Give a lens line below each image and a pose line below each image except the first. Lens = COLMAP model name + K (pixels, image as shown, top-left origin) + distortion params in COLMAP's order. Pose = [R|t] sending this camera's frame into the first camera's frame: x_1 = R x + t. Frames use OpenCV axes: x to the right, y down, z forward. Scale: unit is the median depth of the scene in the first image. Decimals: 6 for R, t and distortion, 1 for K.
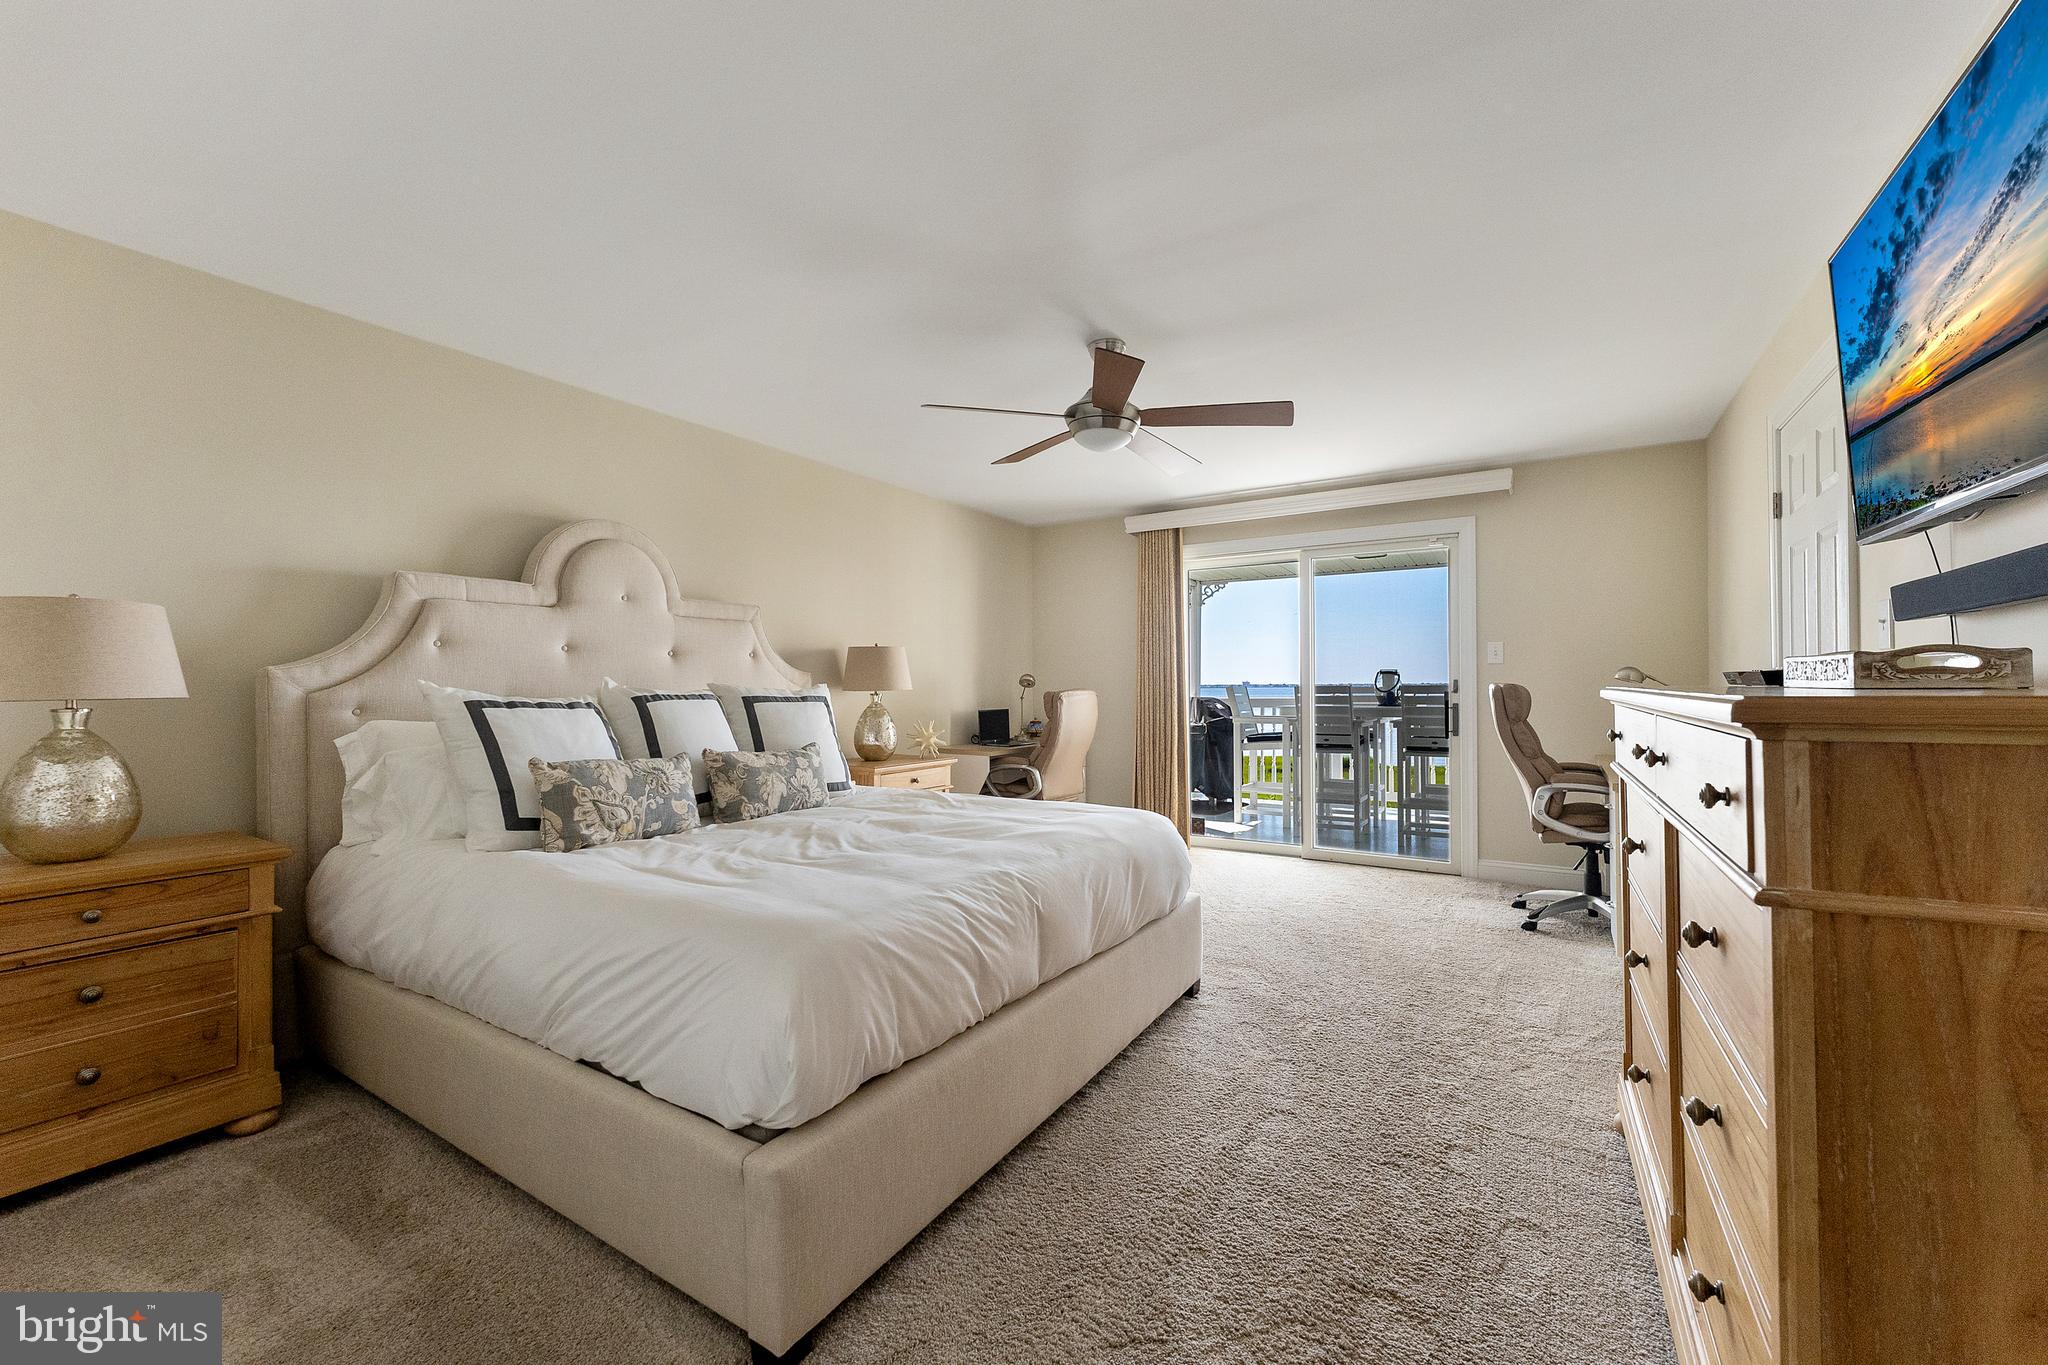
lens RADIAL K [[833.8, 0, 1019.8], [0, 833.8, 671.6], [0, 0, 1]] dist [-0.003270, -0.000505]
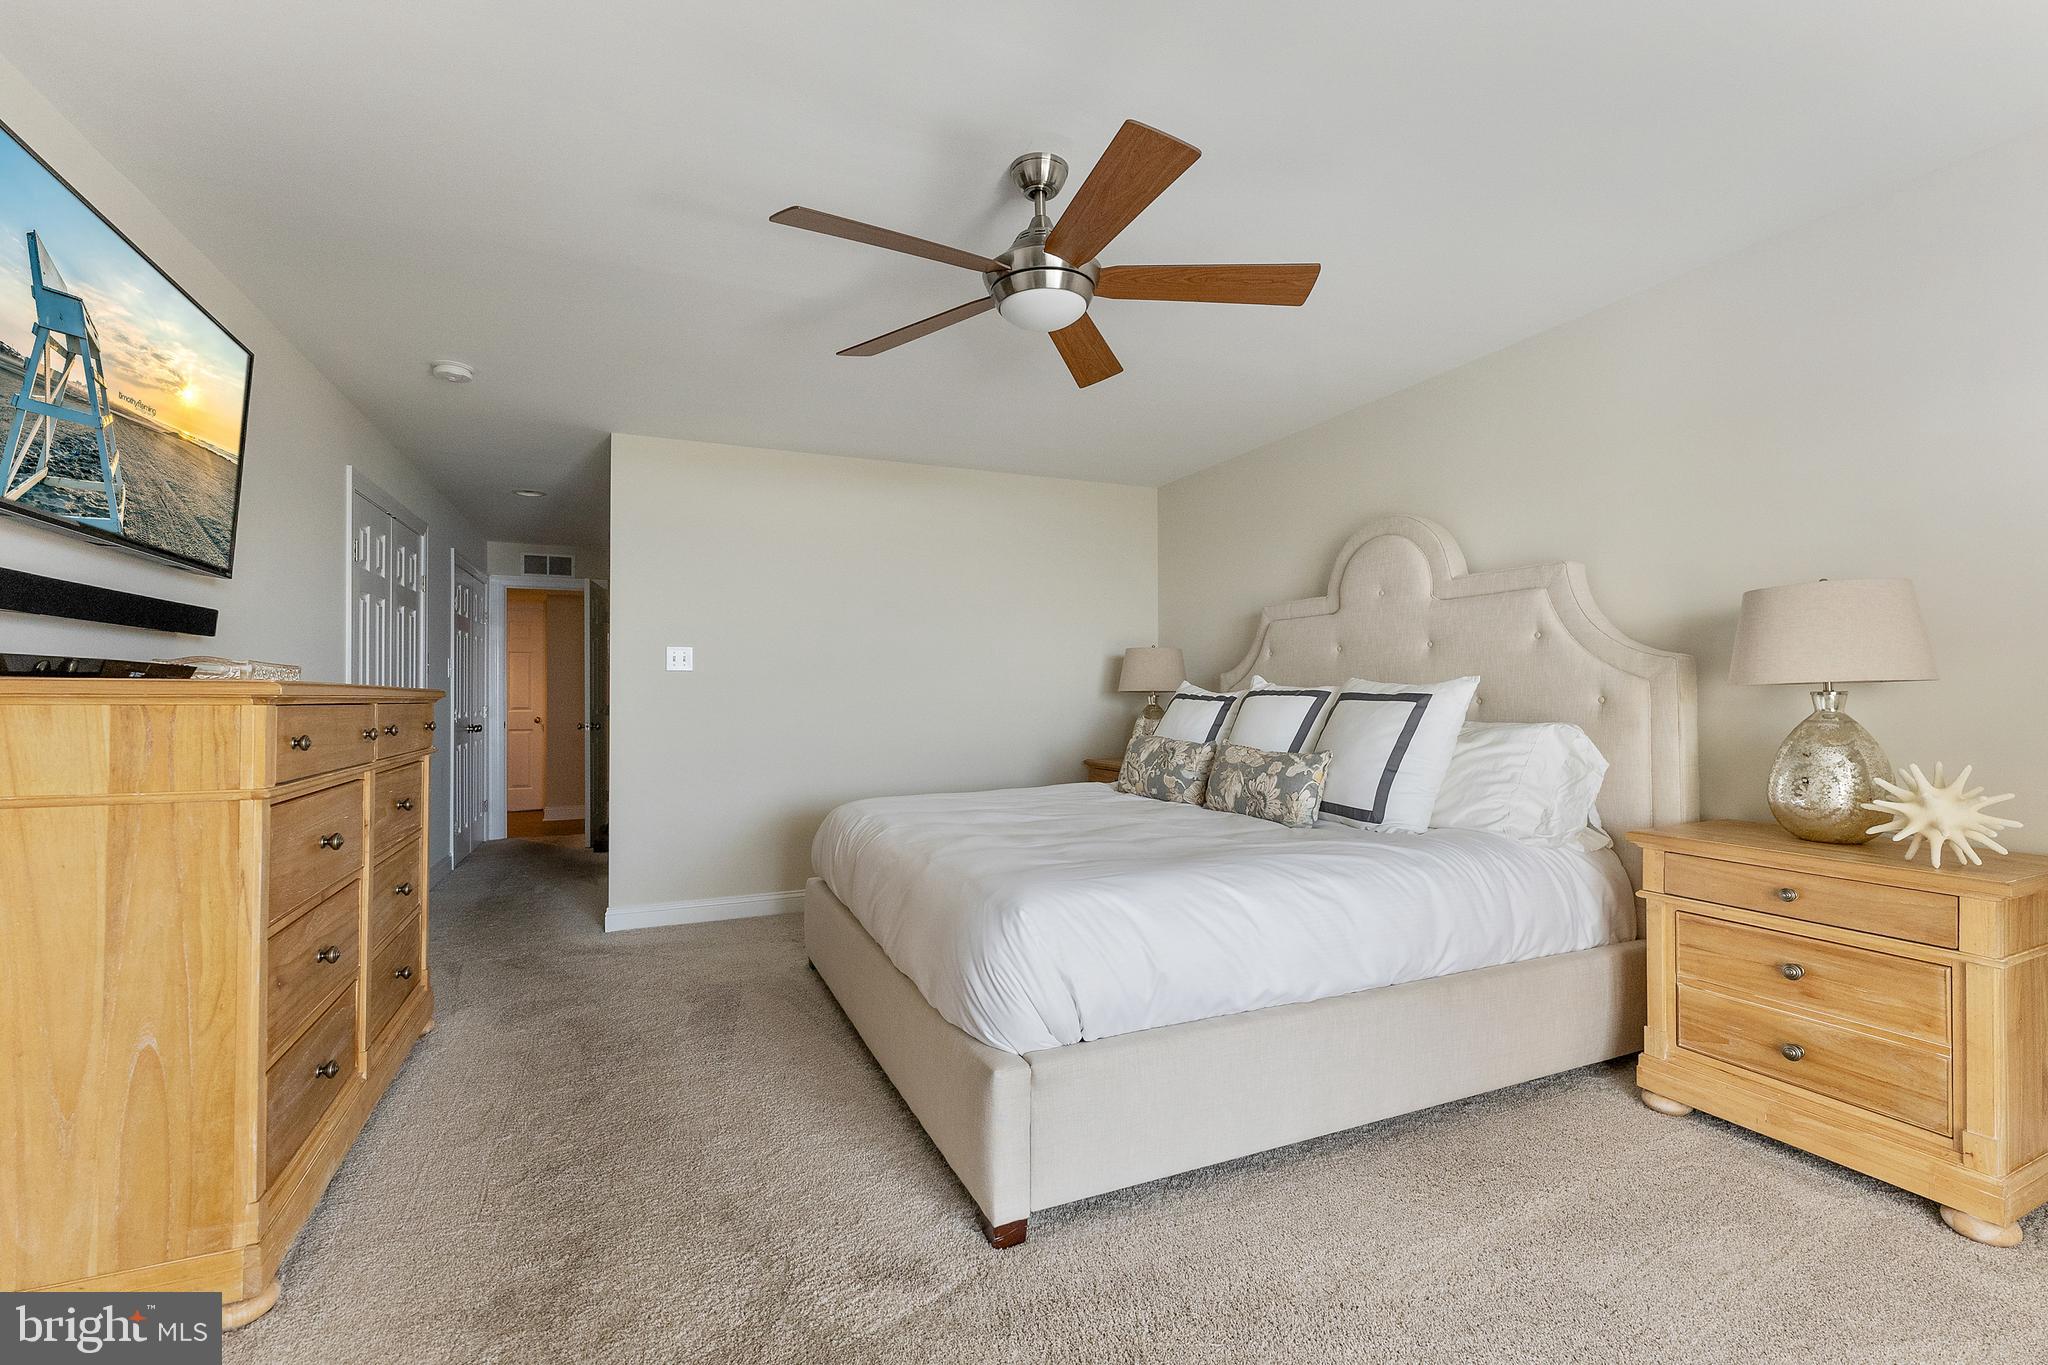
lens RADIAL K [[833.8, 0, 1019.3], [0, 833.8, 690.4], [0, 0, 1]] dist [-0.003270, -0.000505]
pose [[-0.528873, -0.002917, -0.848696, 0.703805], [0.011042, 0.999886, -0.010318, 0.037903], [0.848629, -0.014828, -0.528780, 1.389383]]
